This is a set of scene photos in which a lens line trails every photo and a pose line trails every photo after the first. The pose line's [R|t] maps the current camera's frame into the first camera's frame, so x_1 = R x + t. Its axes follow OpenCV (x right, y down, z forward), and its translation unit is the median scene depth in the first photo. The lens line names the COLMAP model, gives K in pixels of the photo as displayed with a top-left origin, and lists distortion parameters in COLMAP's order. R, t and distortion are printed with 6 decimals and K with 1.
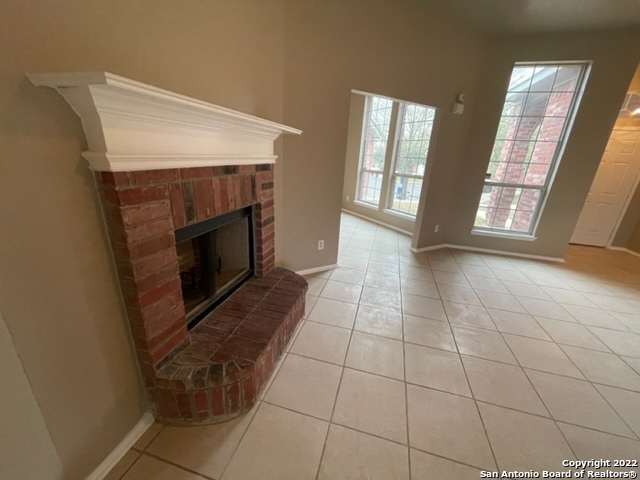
lens RADIAL K [[256.9, 0, 318.7], [0, 256.9, 242.5], [0, 0, 1]] dist [-0.002967, 0.000336]
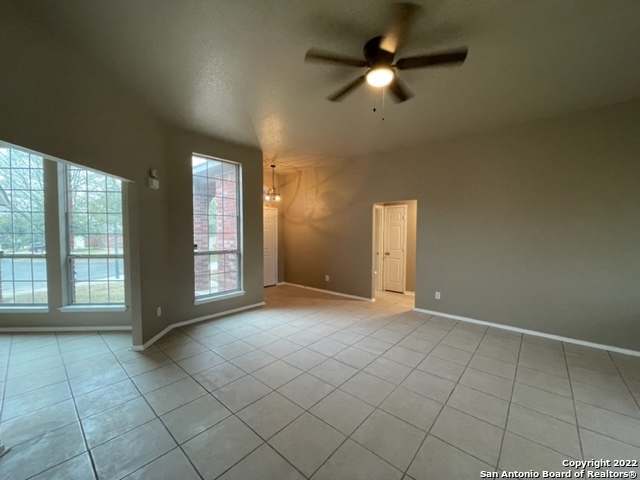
lens RADIAL K [[256.9, 0, 318.7], [0, 256.9, 242.5], [0, 0, 1]] dist [-0.002967, 0.000336]
pose [[0.432137, -0.089504, 0.897355, -0.069911], [0.309328, 0.949406, -0.054267, -0.075007], [-0.847097, 0.301028, 0.437960, 0.131555]]
